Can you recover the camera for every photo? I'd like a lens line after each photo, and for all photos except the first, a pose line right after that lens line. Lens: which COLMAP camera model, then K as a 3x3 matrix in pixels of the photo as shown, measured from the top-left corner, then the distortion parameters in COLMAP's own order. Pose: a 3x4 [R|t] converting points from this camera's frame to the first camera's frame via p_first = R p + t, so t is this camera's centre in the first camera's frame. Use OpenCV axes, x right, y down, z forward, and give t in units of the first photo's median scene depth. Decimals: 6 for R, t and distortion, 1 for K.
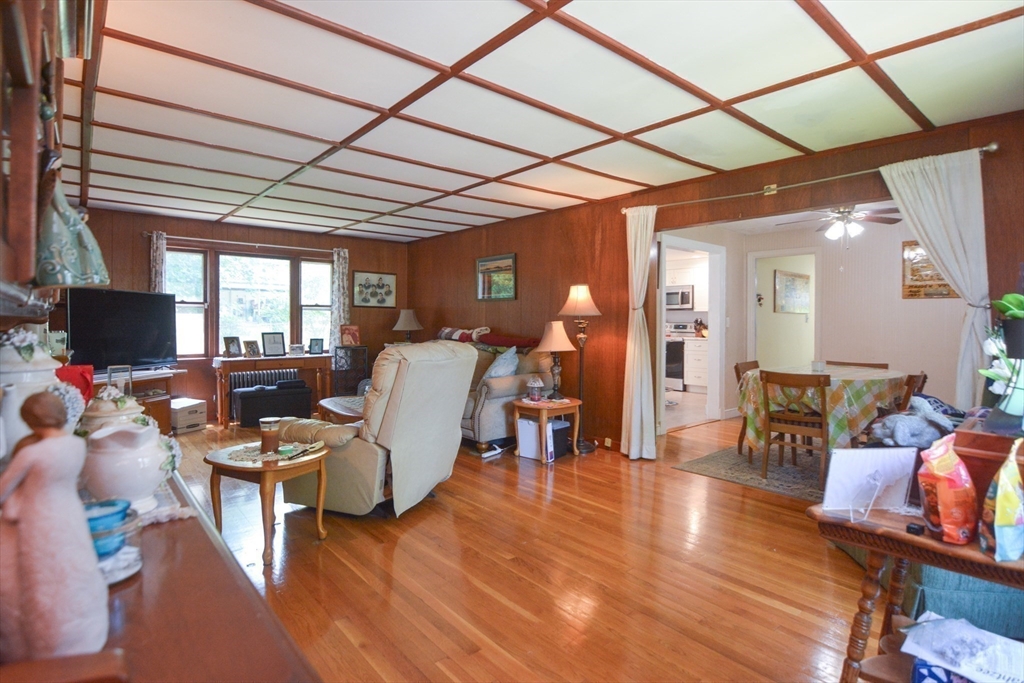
lens RADIAL K [[525.3, 0, 513.1], [0, 525.3, 330.5], [0, 0, 1]] dist [-0.000102, -0.000090]
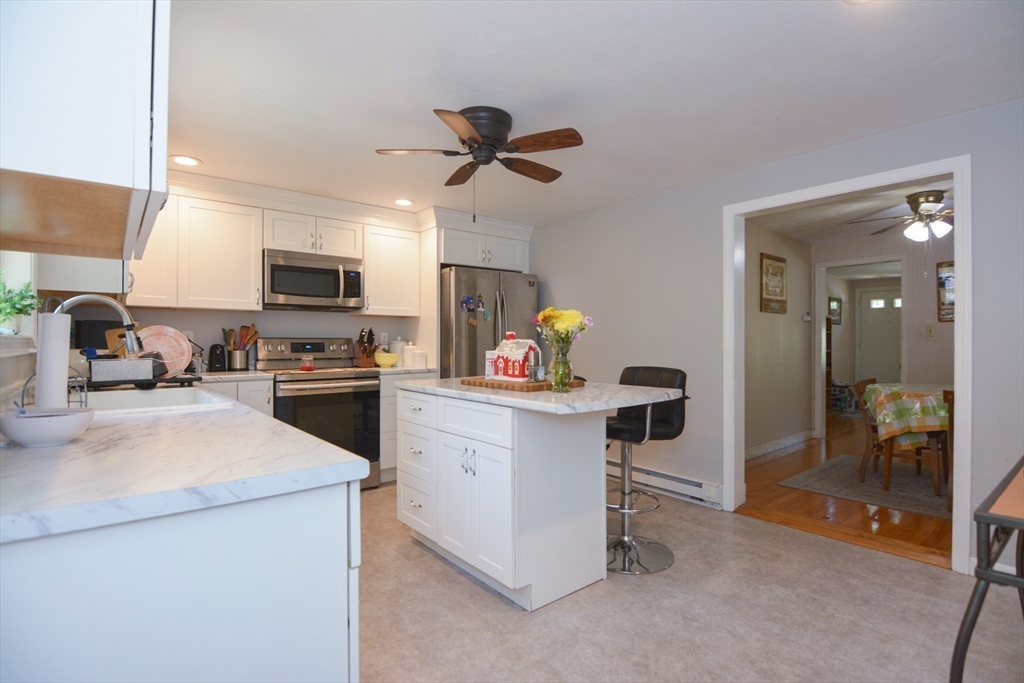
lens RADIAL K [[506.6, 0, 505.4], [0, 506.6, 339.2], [0, 0, 1]] dist [-0.009699, -0.002295]
pose [[0.033873, -0.000022, 0.999426, -0.175847], [0.017306, 0.999850, -0.000565, -0.017242], [-0.999276, 0.017316, 0.033868, 1.321555]]
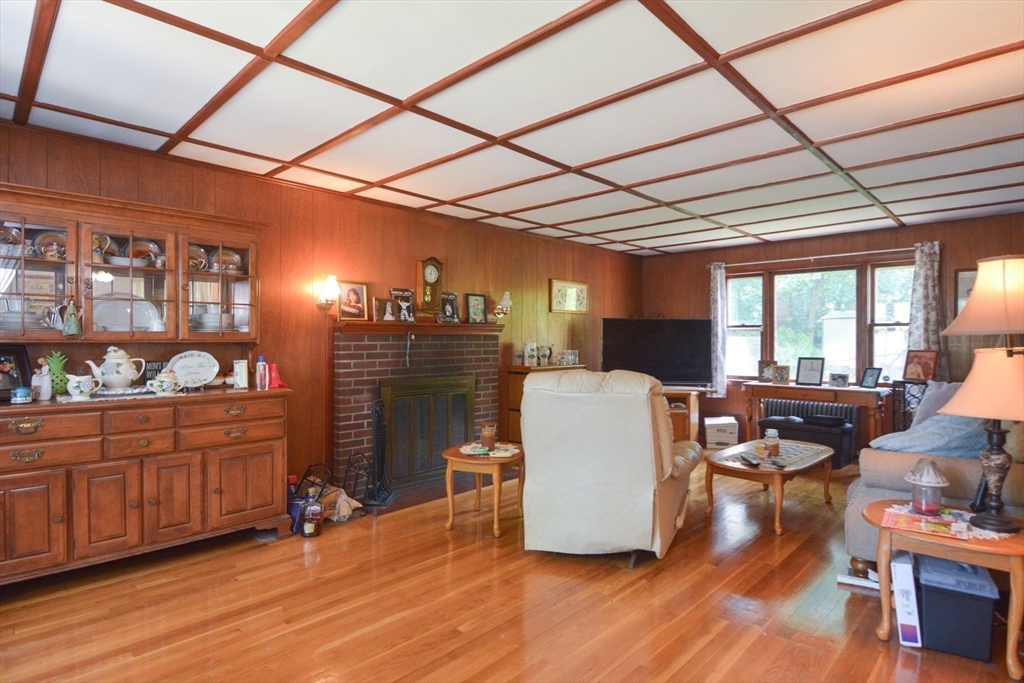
lens RADIAL K [[529.9, 0, 512.0], [0, 529.9, 341.5], [0, 0, 1]] dist [0.000218, -0.000502]
pose [[0.097860, -0.000540, -0.995200, 0.371413], [-0.021687, 0.999761, -0.002675, -0.009806], [0.994964, 0.021844, 0.097825, 0.437060]]
